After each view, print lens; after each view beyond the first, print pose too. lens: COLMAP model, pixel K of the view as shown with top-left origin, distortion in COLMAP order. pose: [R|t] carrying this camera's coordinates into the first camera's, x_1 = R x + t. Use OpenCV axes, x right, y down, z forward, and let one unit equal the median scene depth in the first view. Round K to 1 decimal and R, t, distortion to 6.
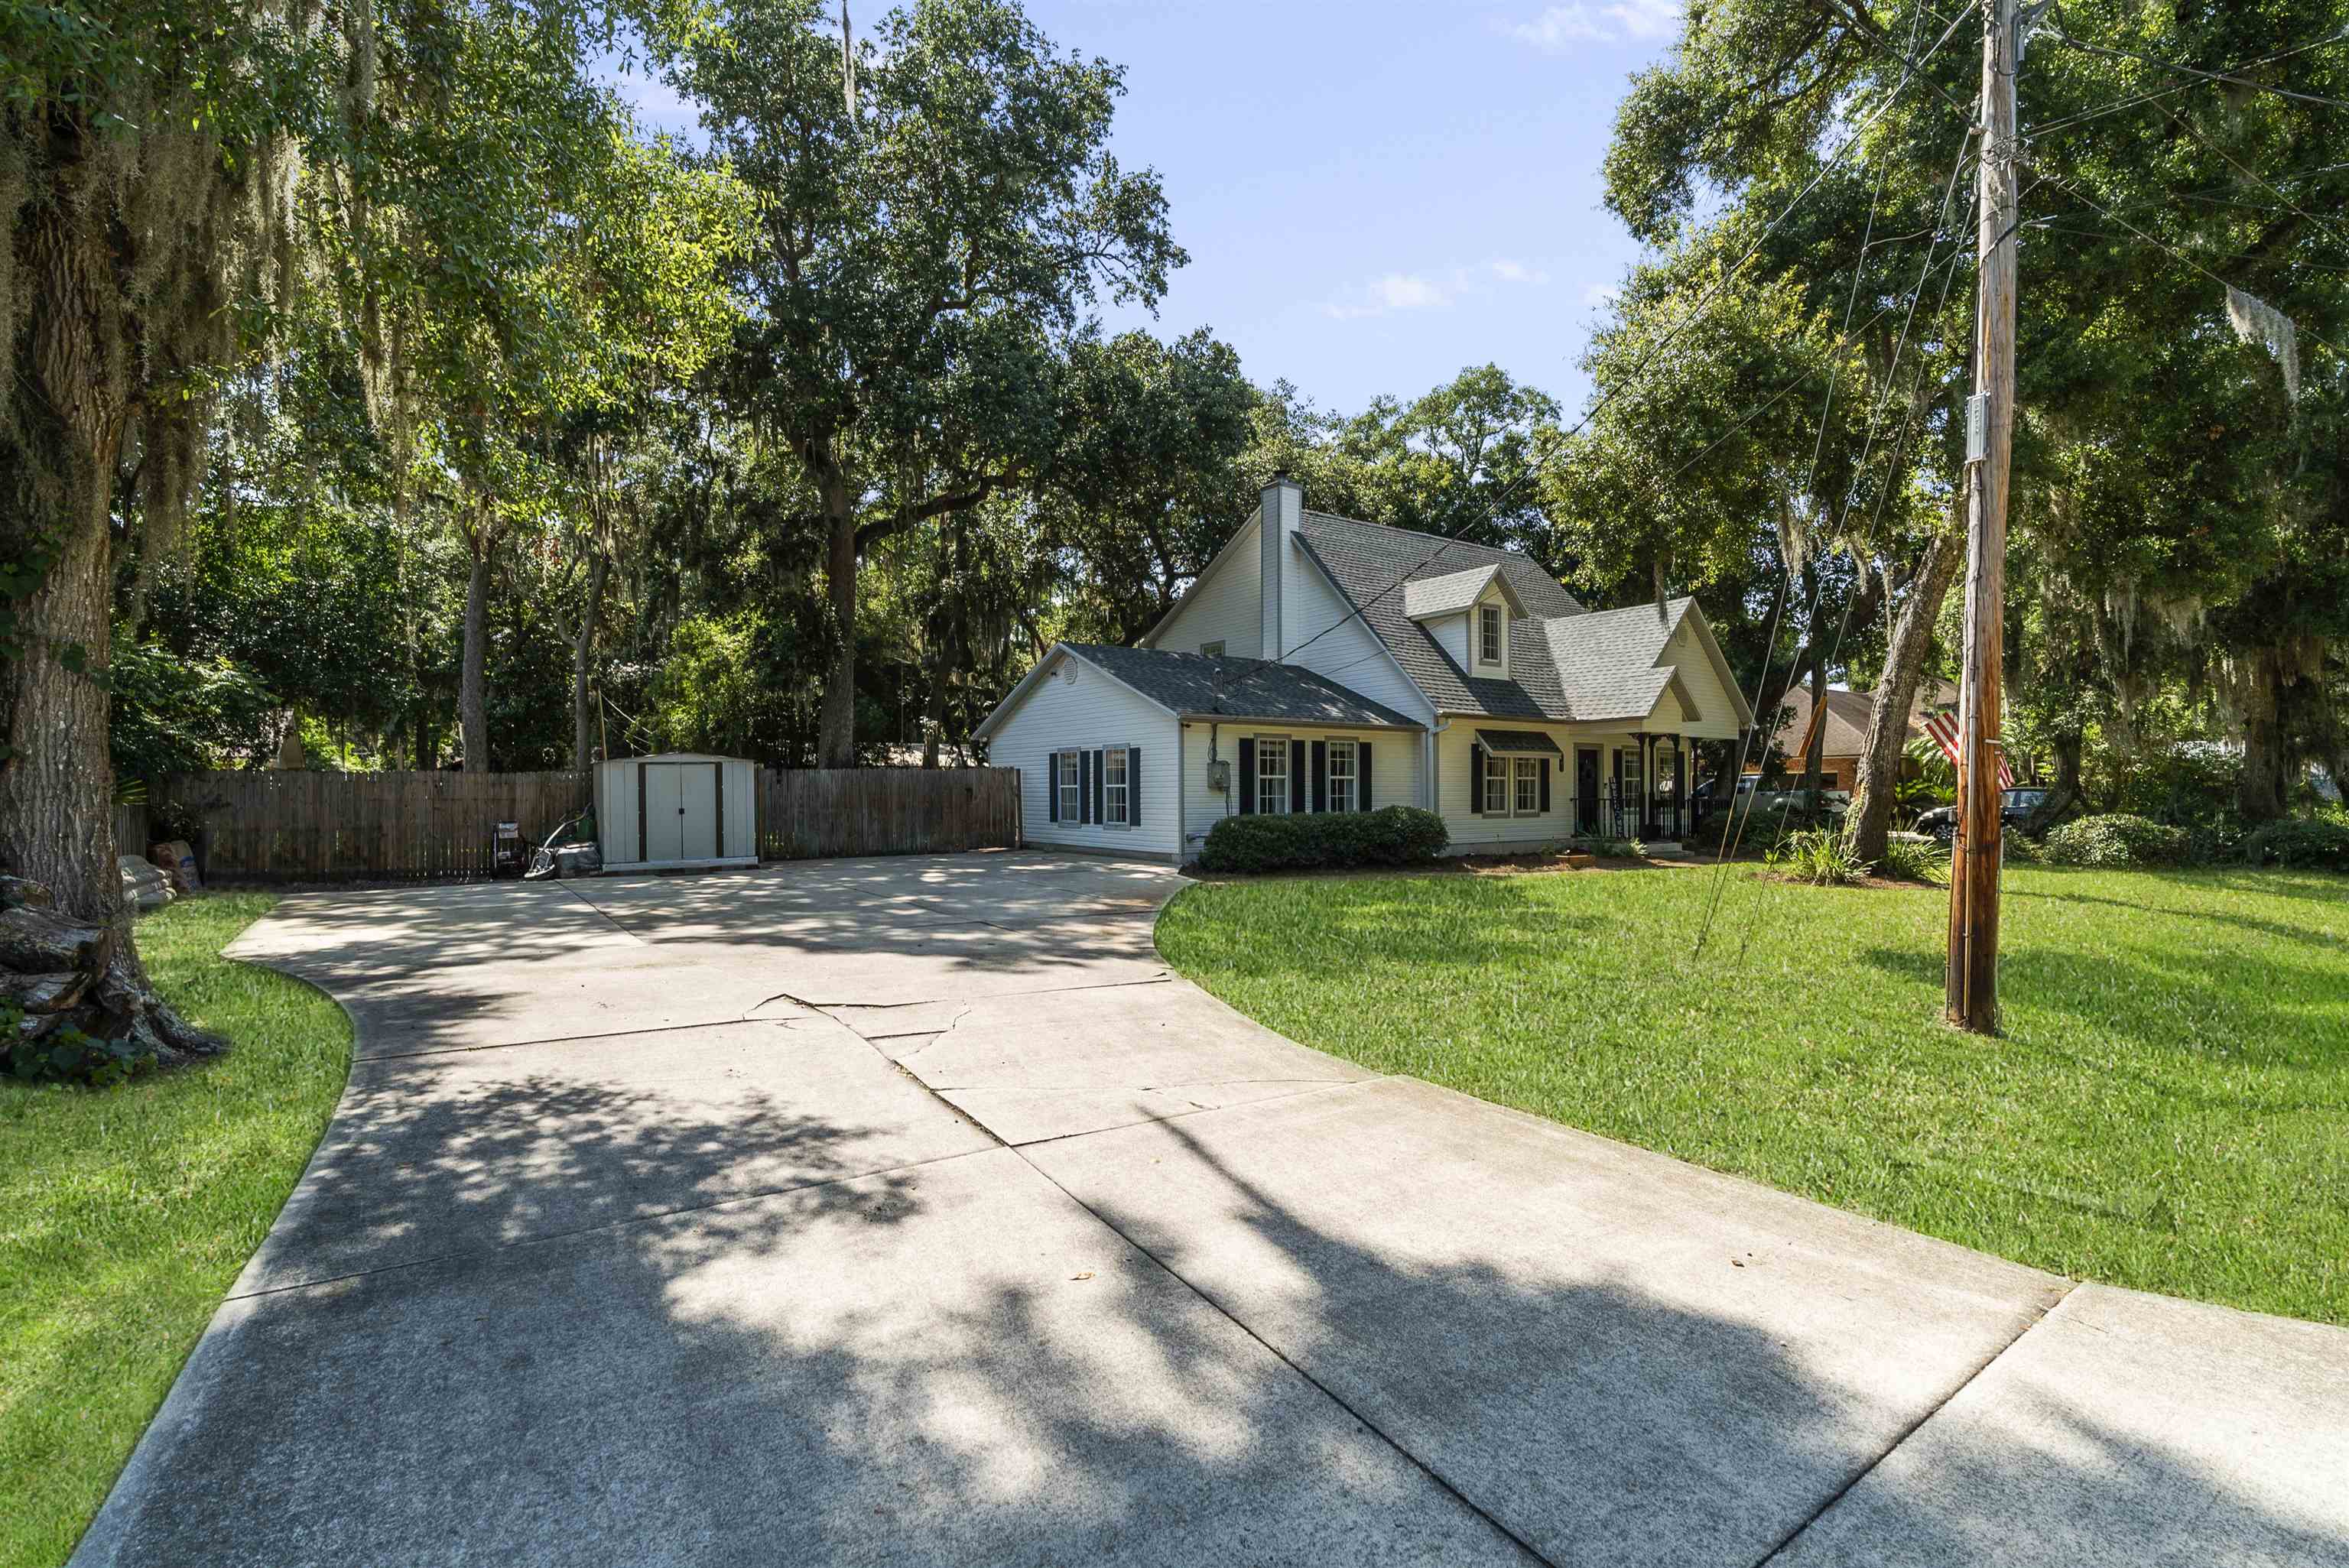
lens RADIAL K [[1056.1, 0, 1183.7], [0, 1056.1, 789.6], [0, 0, 1]] dist [0.000036, 0.001148]
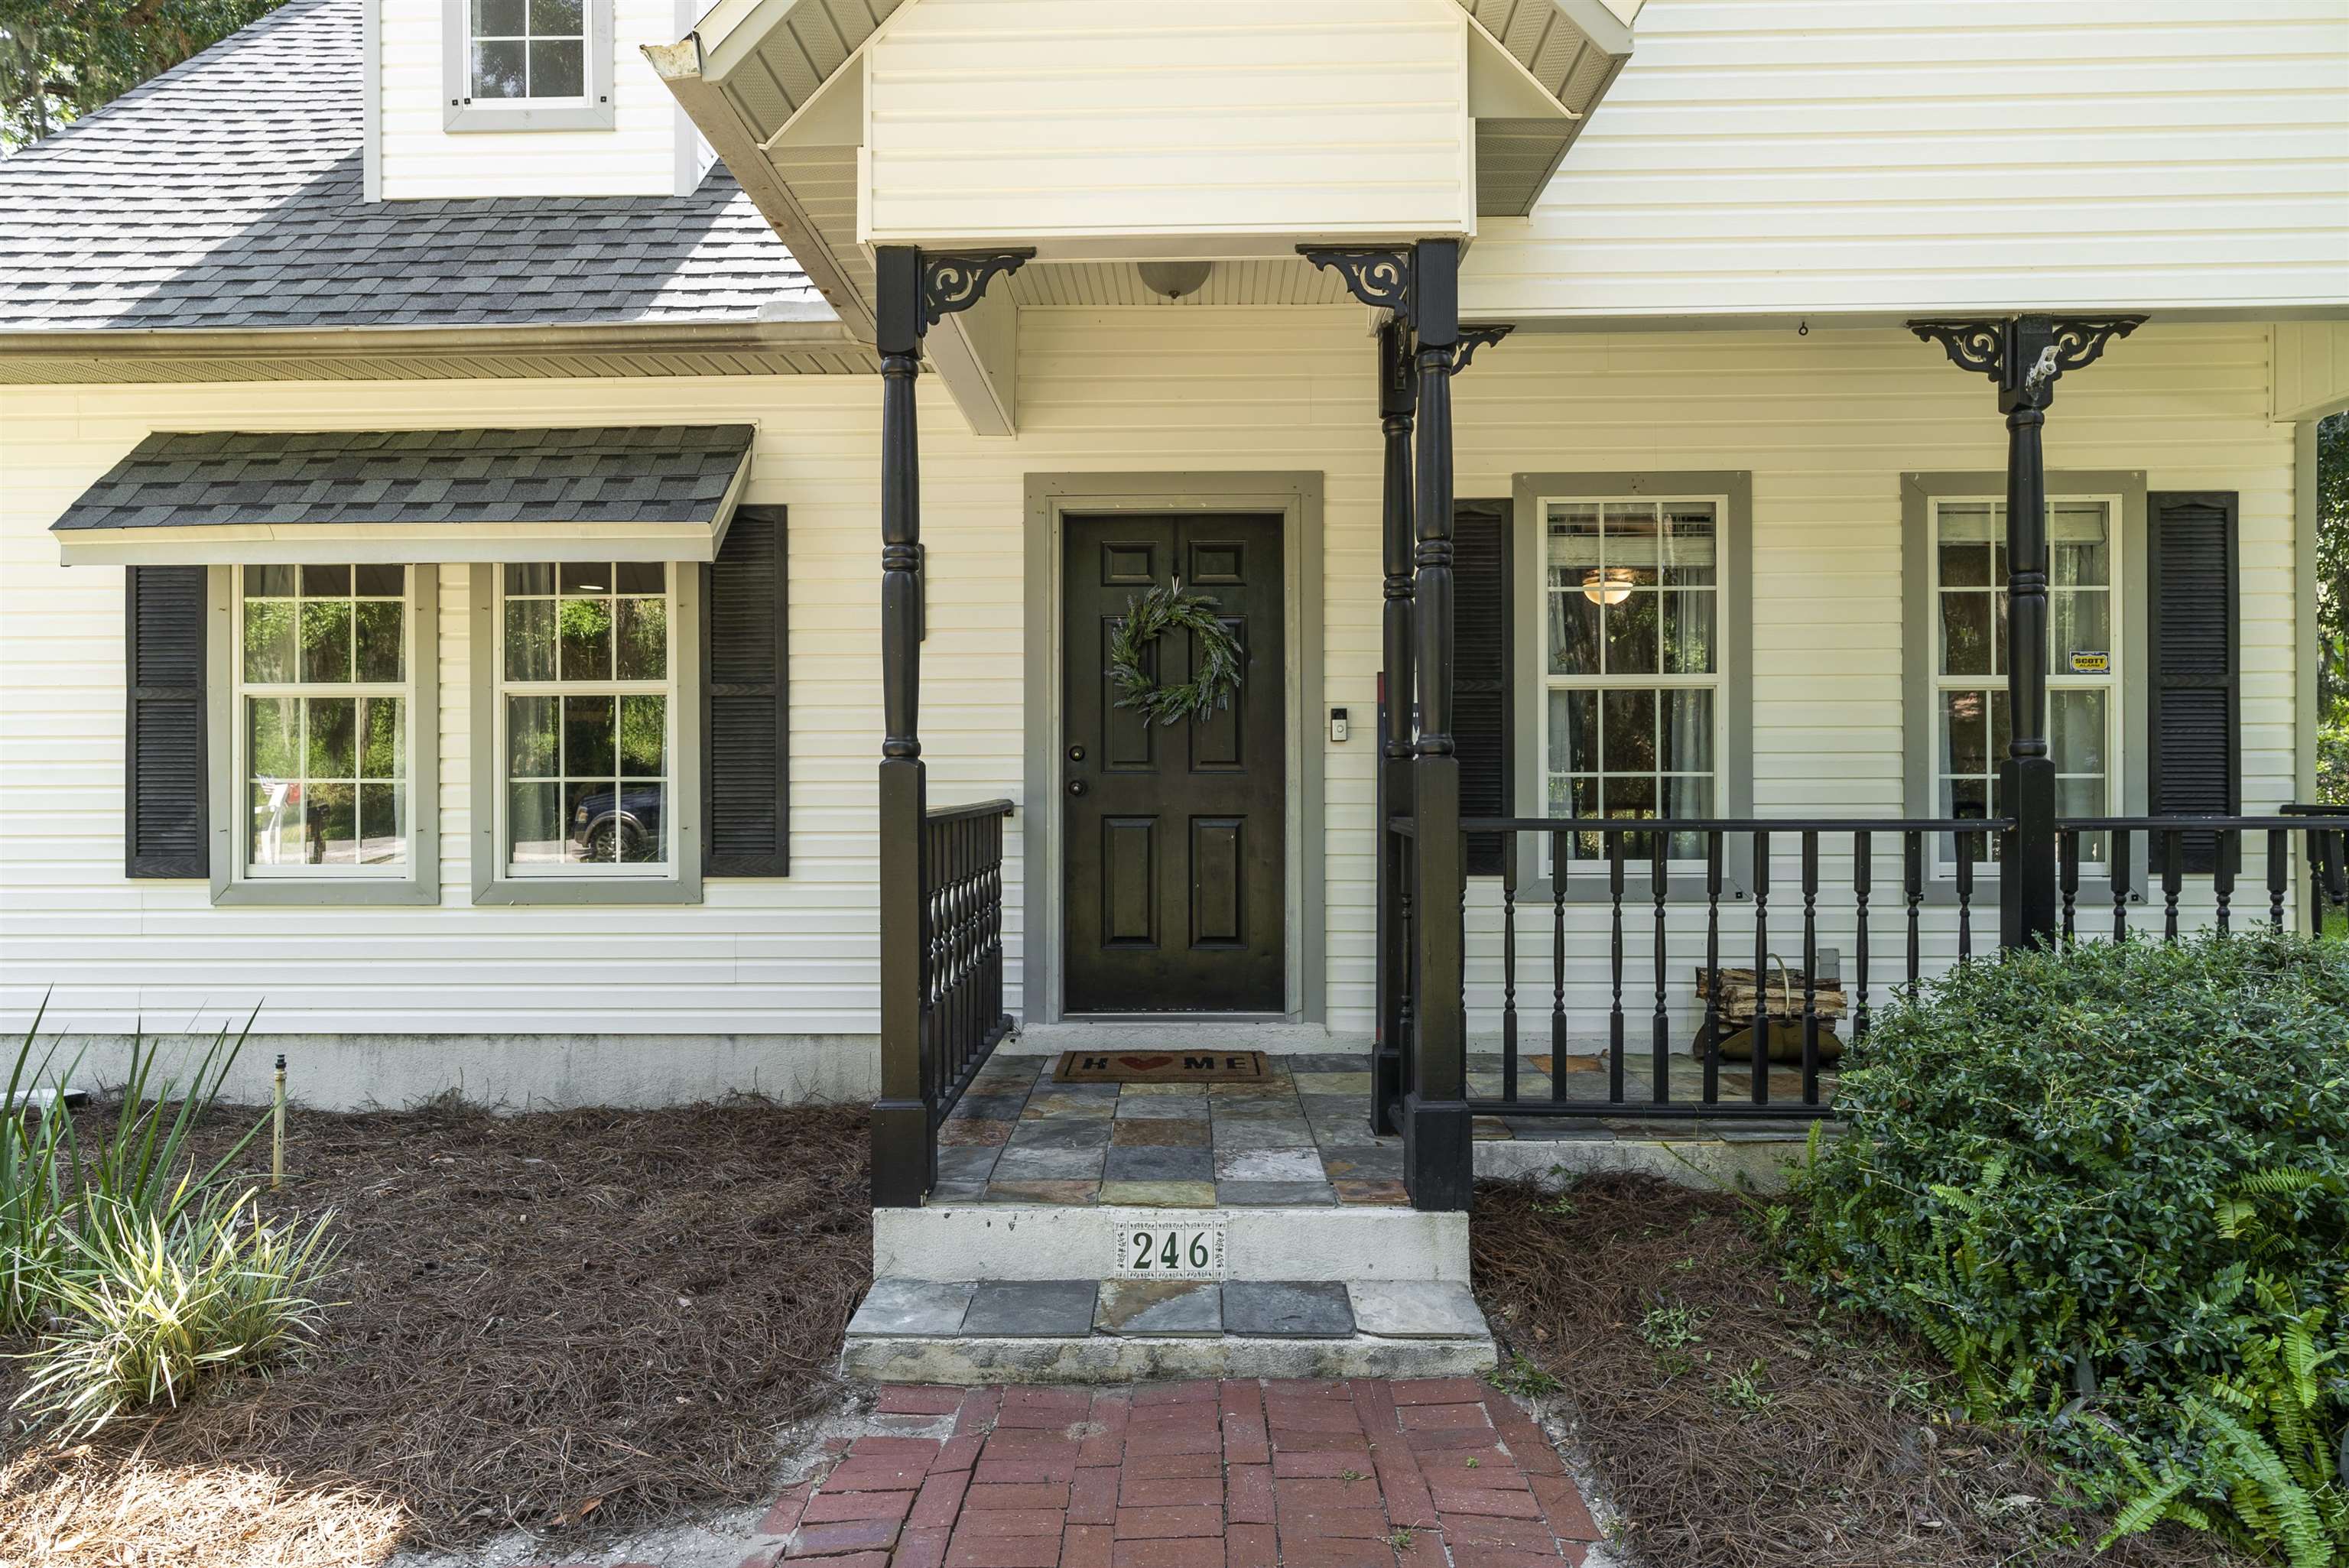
lens RADIAL K [[1259.3, 0, 1157.9], [0, 1259.3, 777.7], [0, 0, 1]] dist [-0.005079, 0.000560]
pose [[0.805698, 0.005125, -0.592305, 0.575716], [0.004351, 0.999884, 0.014571, 0.001958], [0.592311, -0.014317, 0.805582, 0.958518]]
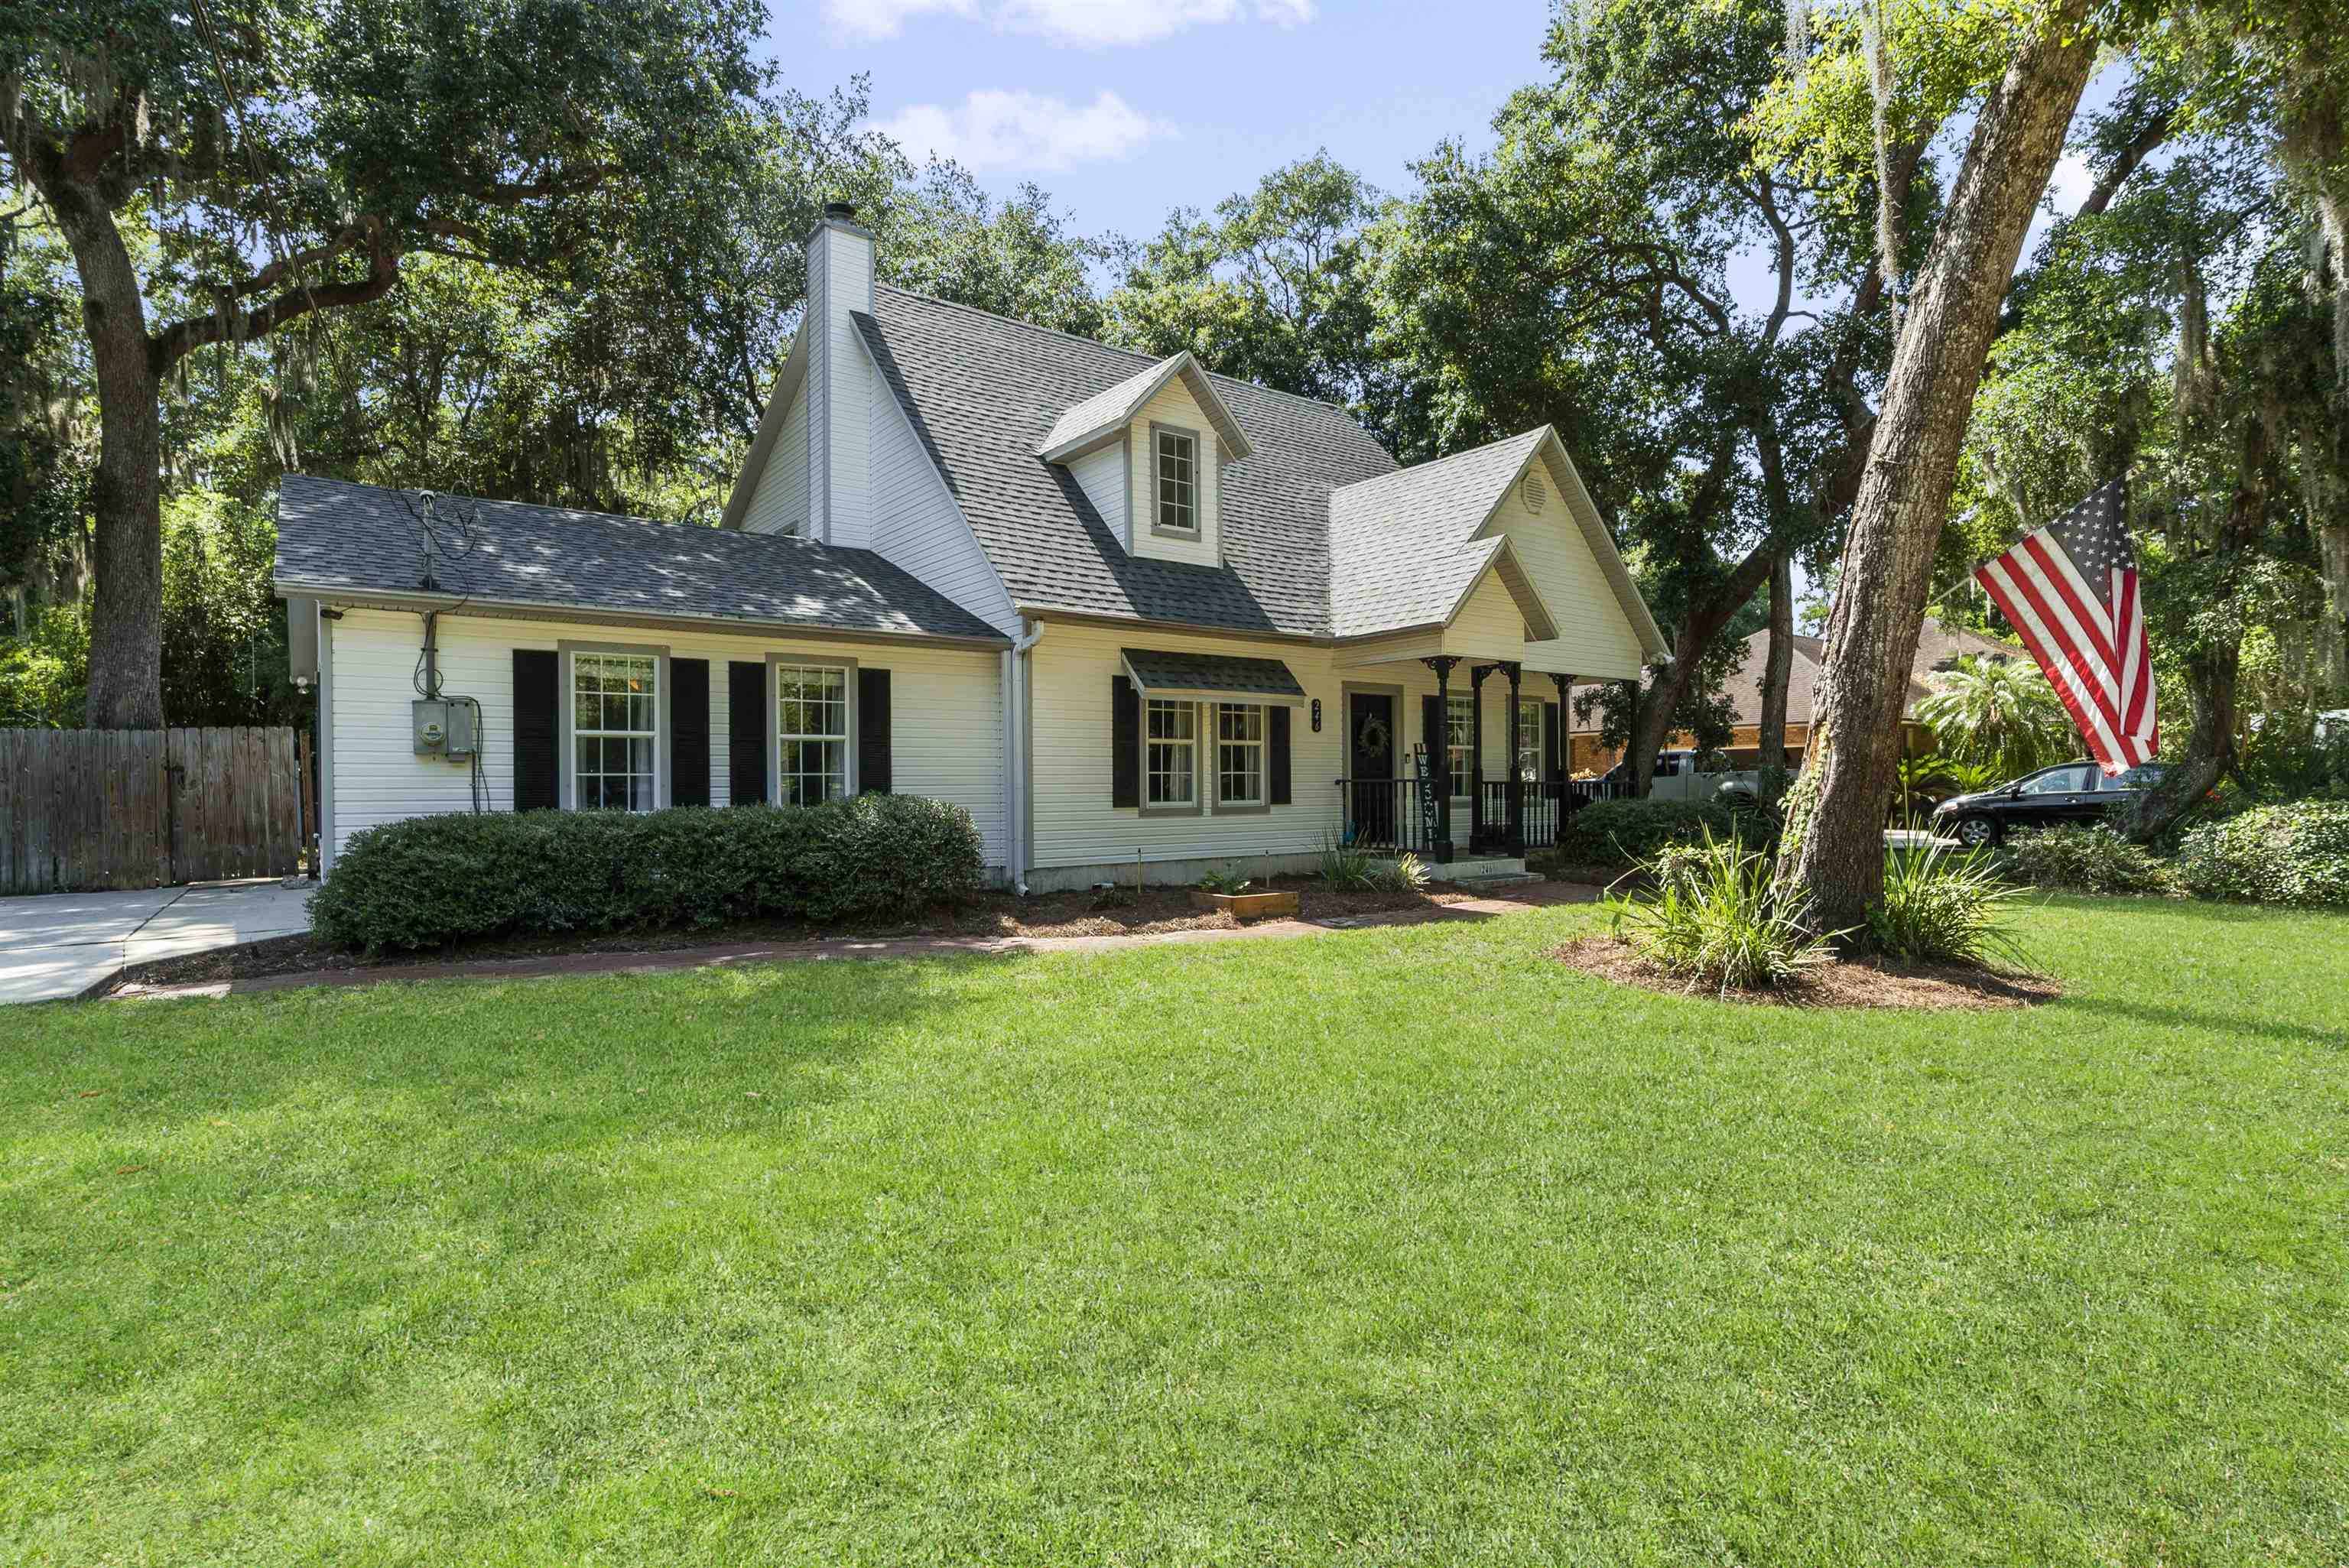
lens RADIAL K [[1147.4, 0, 1171.2], [0, 1147.4, 794.5], [0, 0, 1]] dist [-0.008488, 0.000453]
pose [[0.999623, -0.006170, 0.026744, 0.295681], [0.005931, 0.999942, 0.009009, 0.011301], [-0.026798, -0.008847, 0.999602, 0.440689]]
